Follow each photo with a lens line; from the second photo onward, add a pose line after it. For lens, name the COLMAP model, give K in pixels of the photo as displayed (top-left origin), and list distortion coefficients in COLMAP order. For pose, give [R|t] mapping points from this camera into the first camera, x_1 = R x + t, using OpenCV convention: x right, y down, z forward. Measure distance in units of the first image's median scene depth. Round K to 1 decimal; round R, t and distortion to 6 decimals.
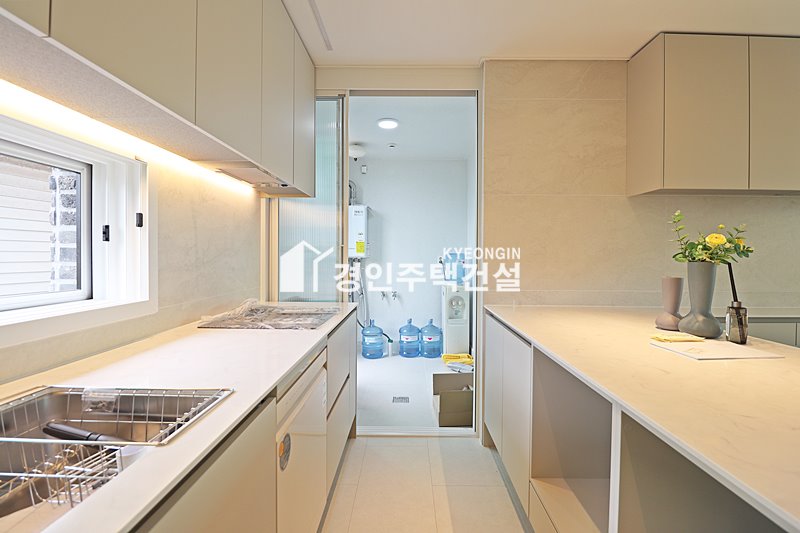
lens RADIAL K [[369.1, 0, 391.7], [0, 369.1, 264.5], [0, 0, 1]] dist [-0.004787, -0.009327]
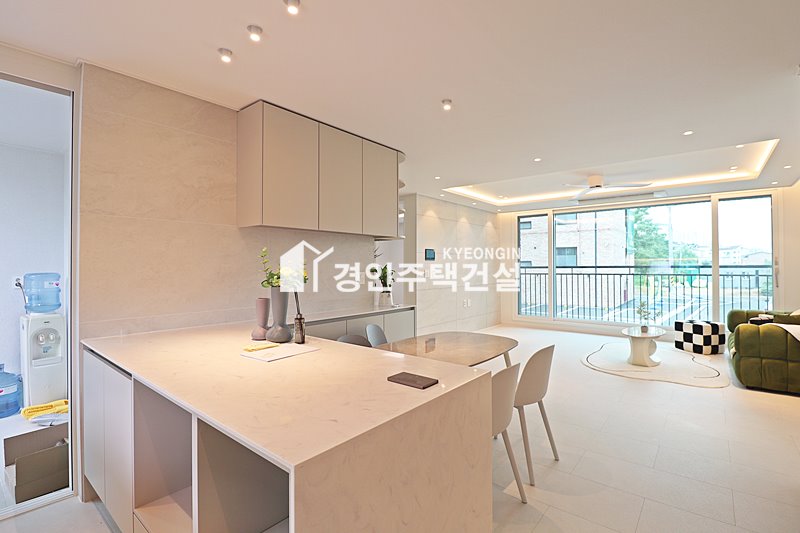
lens RADIAL K [[369.1, 0, 392.8], [0, 369.1, 268.7], [0, 0, 1]] dist [-0.004787, -0.009327]
pose [[0.600755, 0.000460, 0.799433, 0.002365], [0.020709, 0.999655, -0.016138, -0.028660], [-0.799165, 0.026251, 0.600538, -0.107509]]
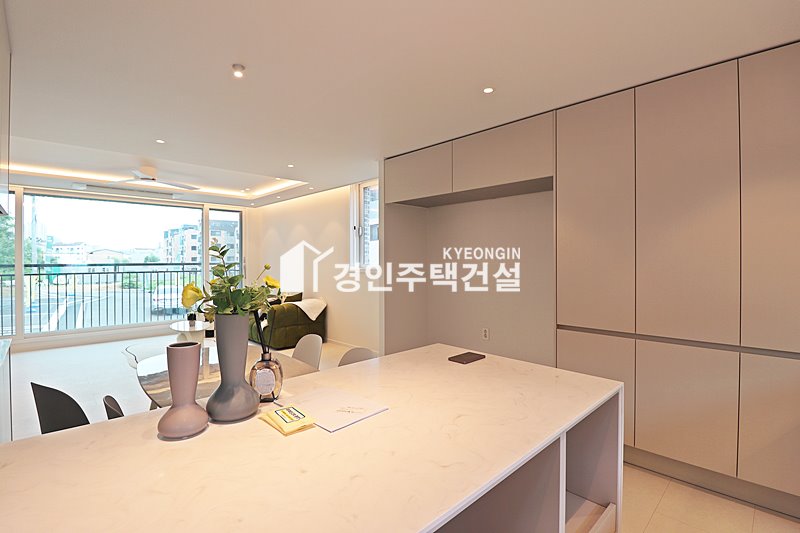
lens RADIAL K [[369.1, 0, 397.0], [0, 369.1, 267.2], [0, 0, 1]] dist [-0.004787, -0.009327]
pose [[-0.694647, -0.002009, 0.719348, 0.050894], [0.023717, 0.999388, 0.025695, -0.056339], [-0.718960, 0.034910, -0.694174, 0.704005]]
